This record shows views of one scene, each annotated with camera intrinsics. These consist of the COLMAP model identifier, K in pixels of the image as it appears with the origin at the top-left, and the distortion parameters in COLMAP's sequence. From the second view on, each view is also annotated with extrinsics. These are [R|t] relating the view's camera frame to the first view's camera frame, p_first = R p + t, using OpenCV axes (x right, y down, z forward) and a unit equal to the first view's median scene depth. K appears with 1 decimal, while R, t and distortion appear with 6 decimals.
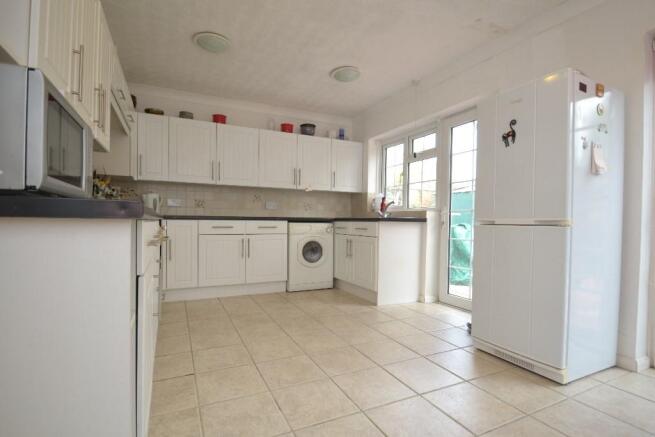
lens RADIAL K [[311.0, 0, 327.5], [0, 311.0, 218.5], [0, 0, 1]] dist [-0.023600, 0.000007]
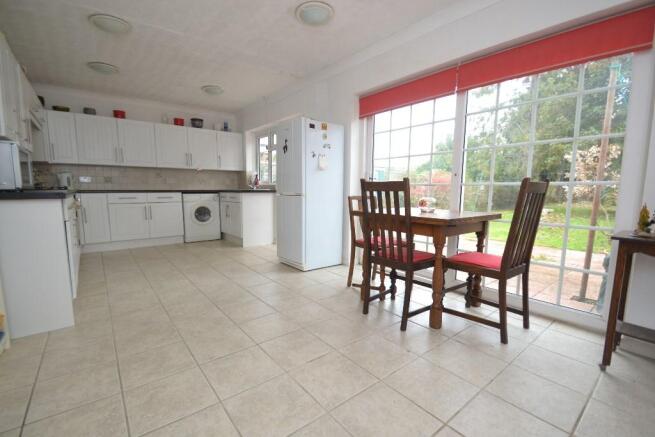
lens RADIAL K [[284.4, 0, 327.5], [0, 284.4, 218.5], [0, 0, 1]] dist [0.002727, -0.014487]
pose [[0.973828, -0.033045, 0.224871, 0.221659], [0.007109, 0.993319, 0.115182, -0.019030], [-0.227174, -0.110569, 0.967557, -0.399021]]
